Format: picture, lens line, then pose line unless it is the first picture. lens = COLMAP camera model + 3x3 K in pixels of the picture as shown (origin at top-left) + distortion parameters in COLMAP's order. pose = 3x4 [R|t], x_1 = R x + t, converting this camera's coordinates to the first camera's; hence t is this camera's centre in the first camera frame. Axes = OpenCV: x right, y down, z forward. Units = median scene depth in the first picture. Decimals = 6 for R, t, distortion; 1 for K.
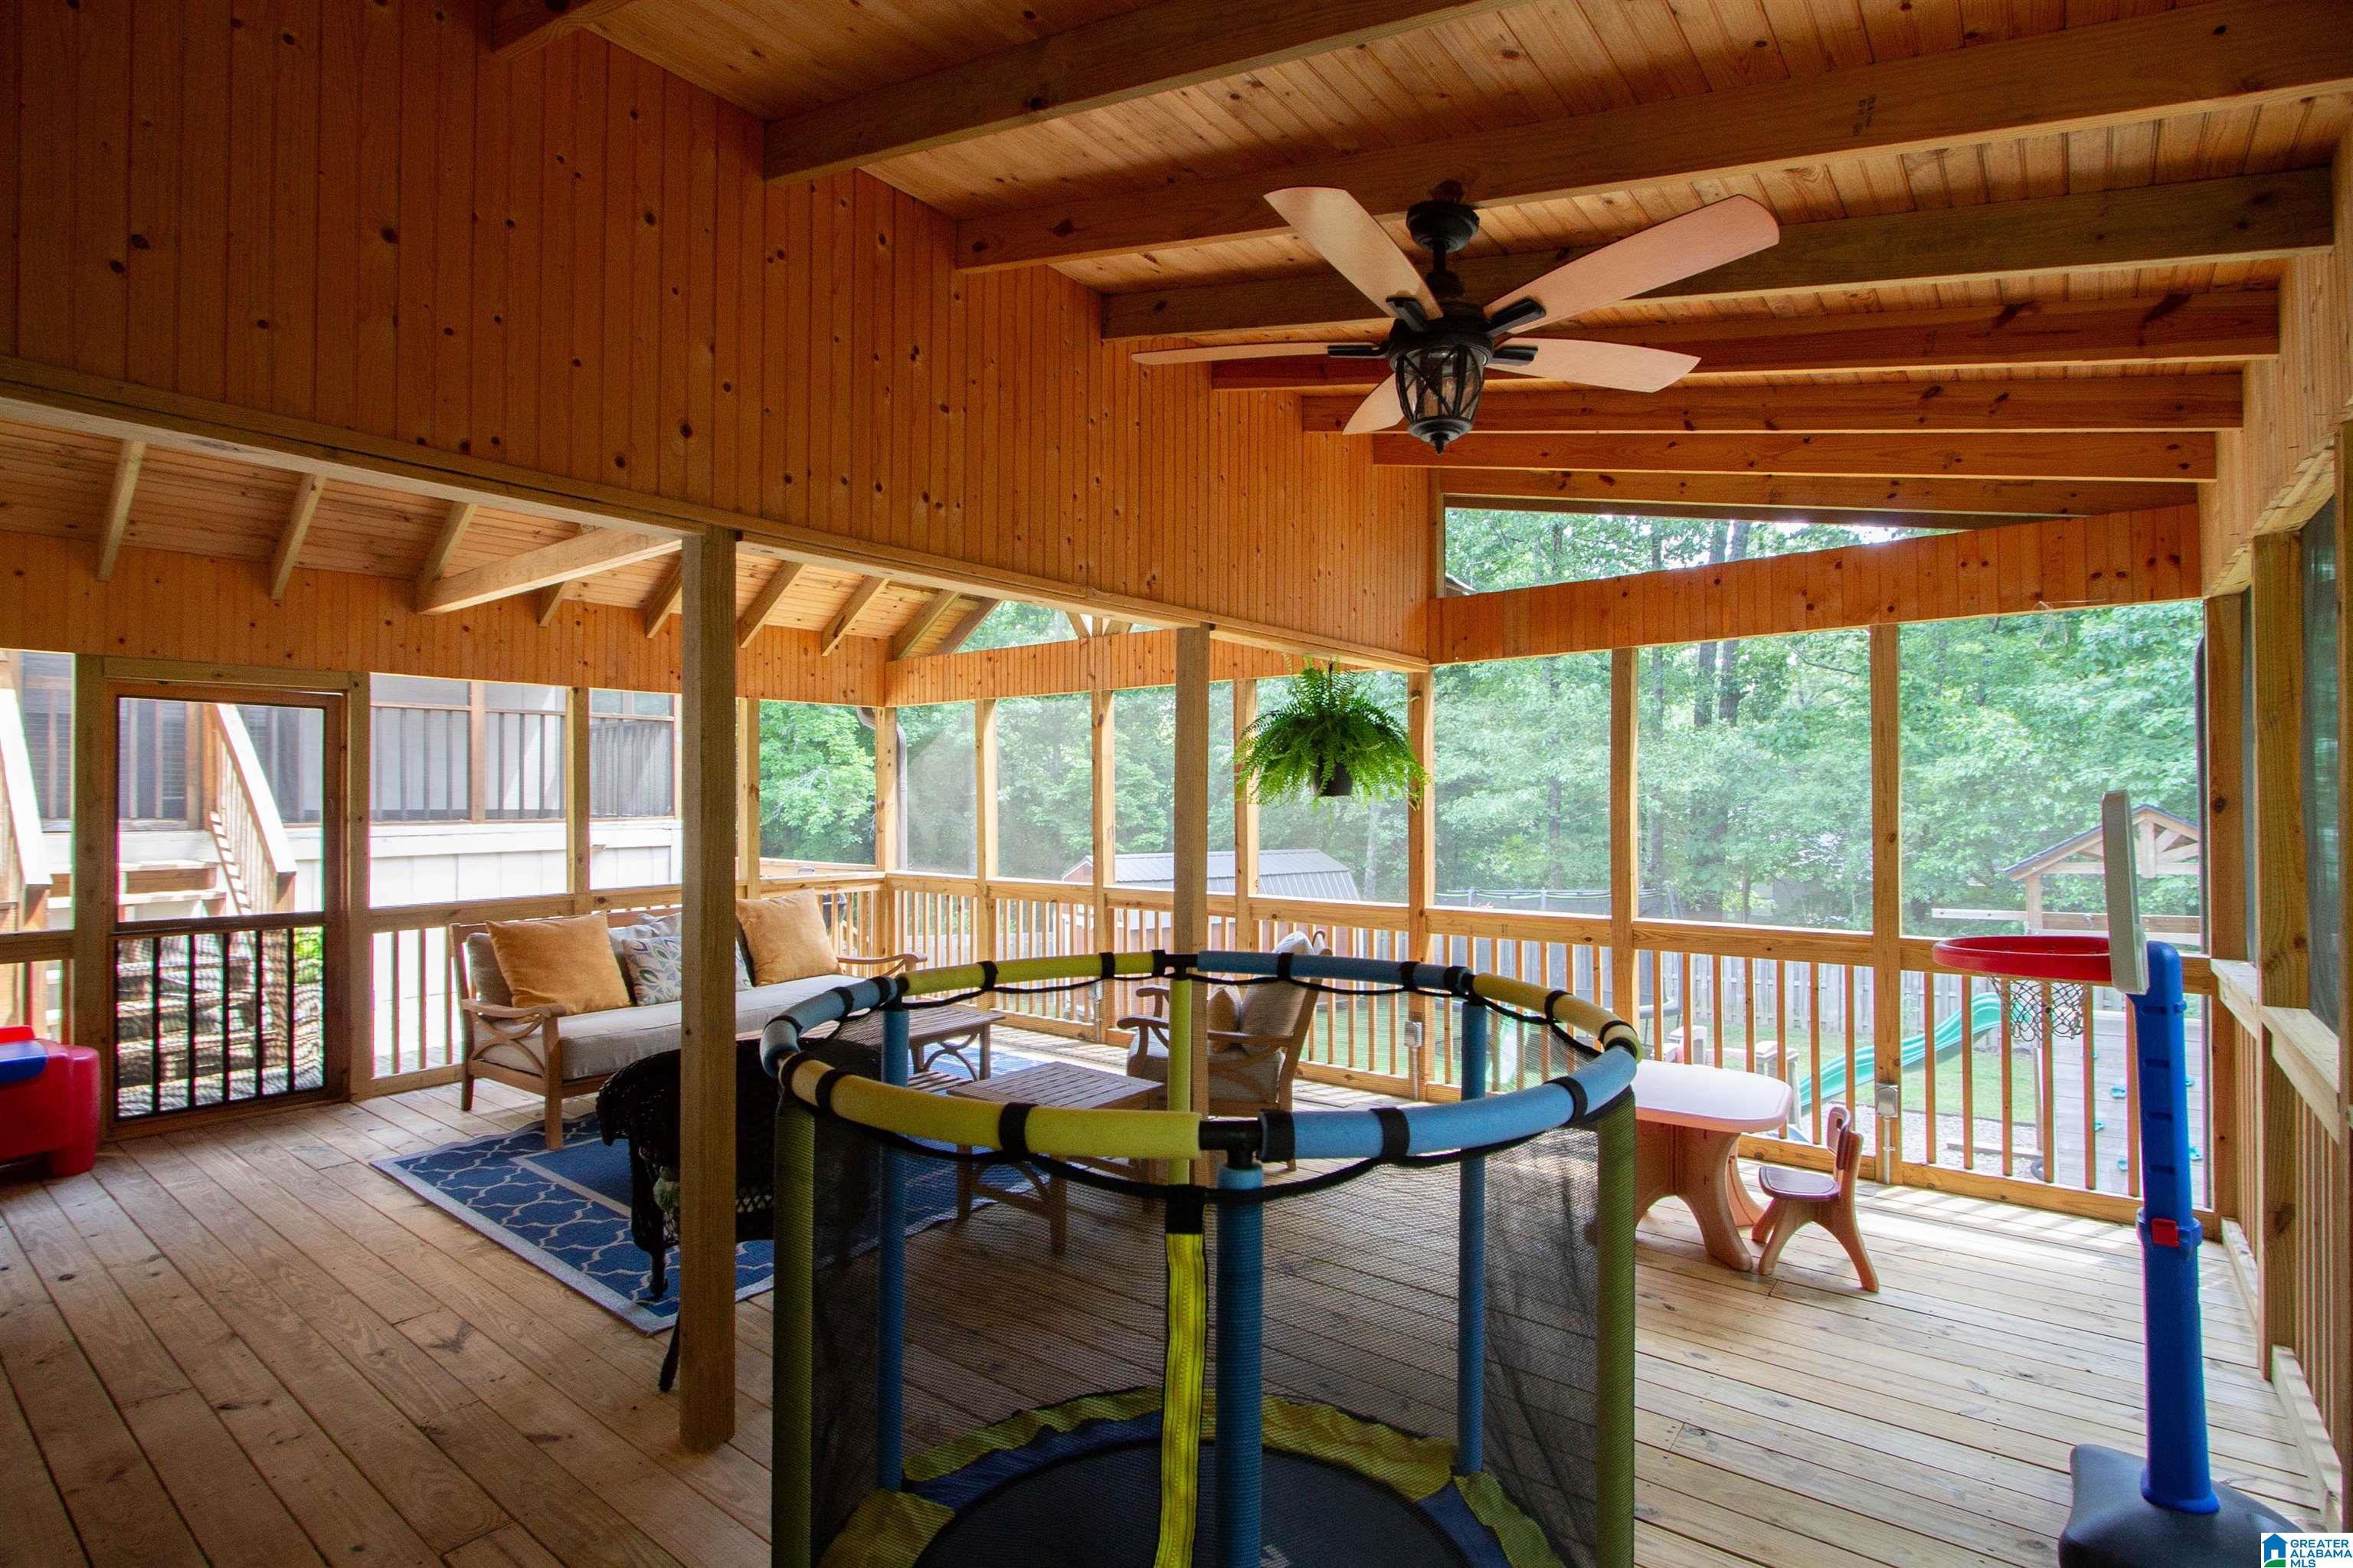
lens RADIAL K [[1132.5, 0, 1176.5], [0, 1132.5, 784.0], [0, 0, 1]] dist [-0.027898, 0.000460]
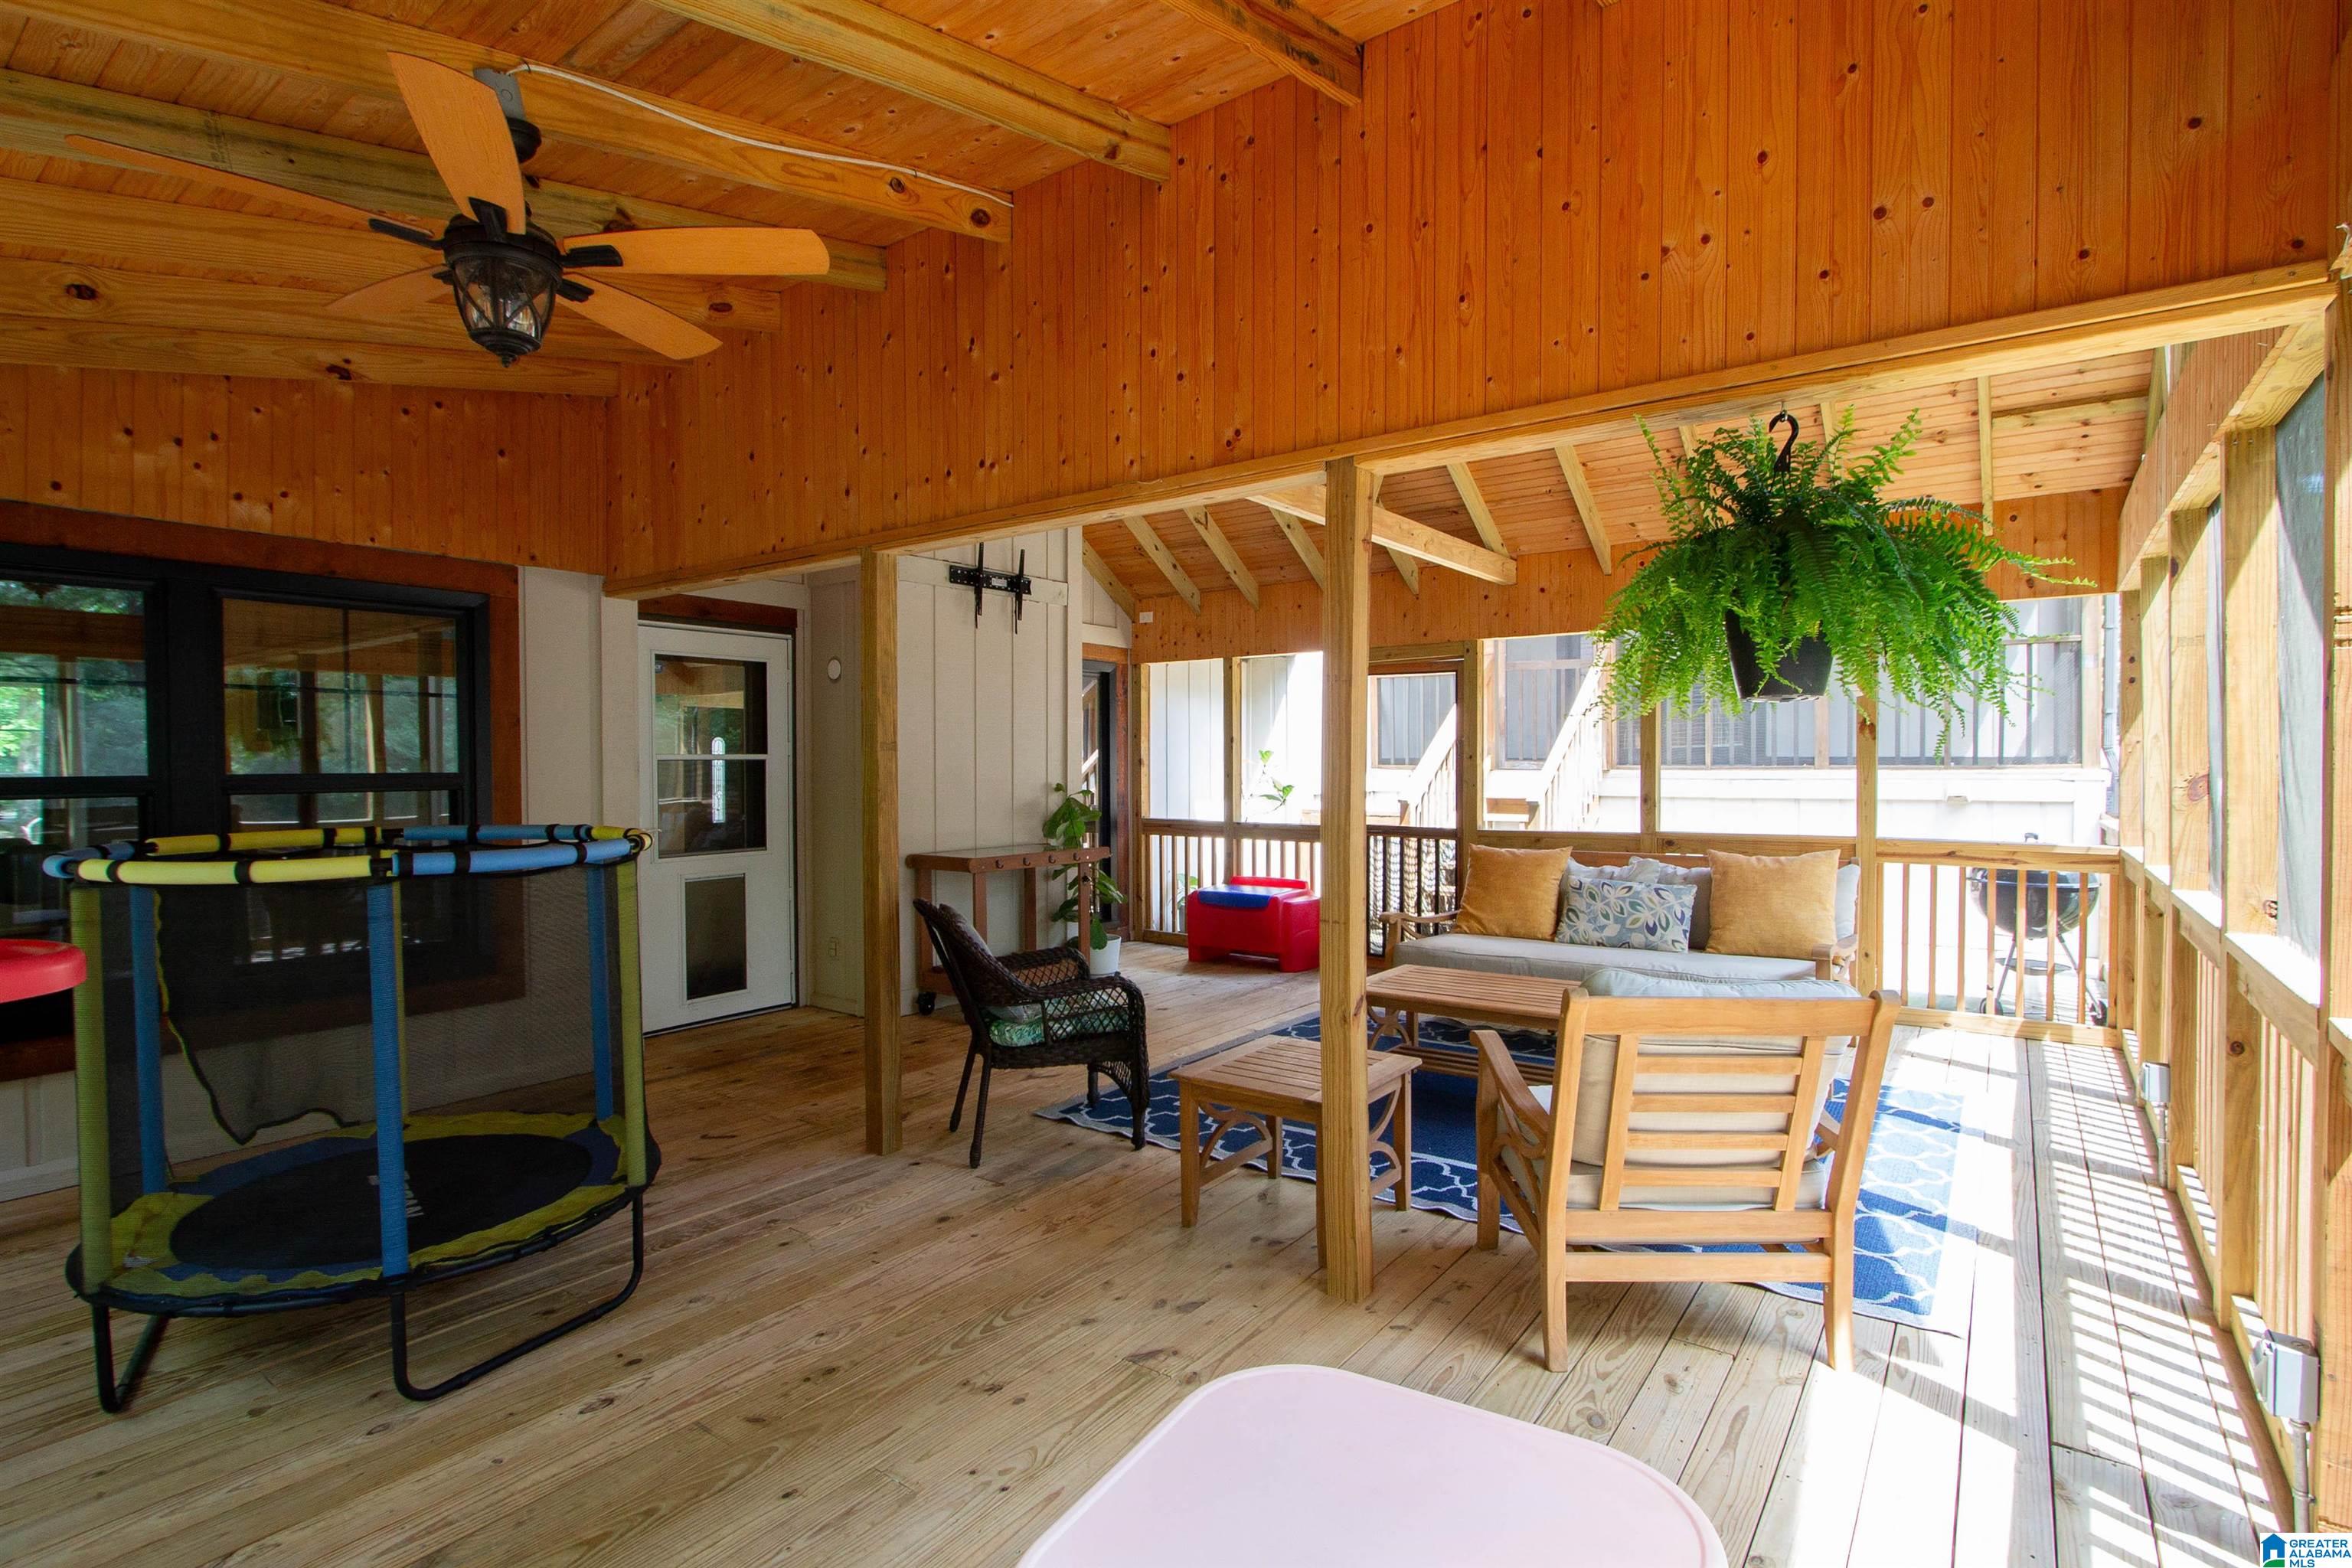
lens RADIAL K [[1107.5, 0, 1176.0], [0, 1107.5, 784.0], [0, 0, 1]] dist [-0.016520, 0.001298]
pose [[0.025120, 0.023078, -0.999418, 0.447303], [0.013033, 0.999641, 0.023411, 0.024572], [0.999599, -0.013613, 0.024810, 0.563501]]
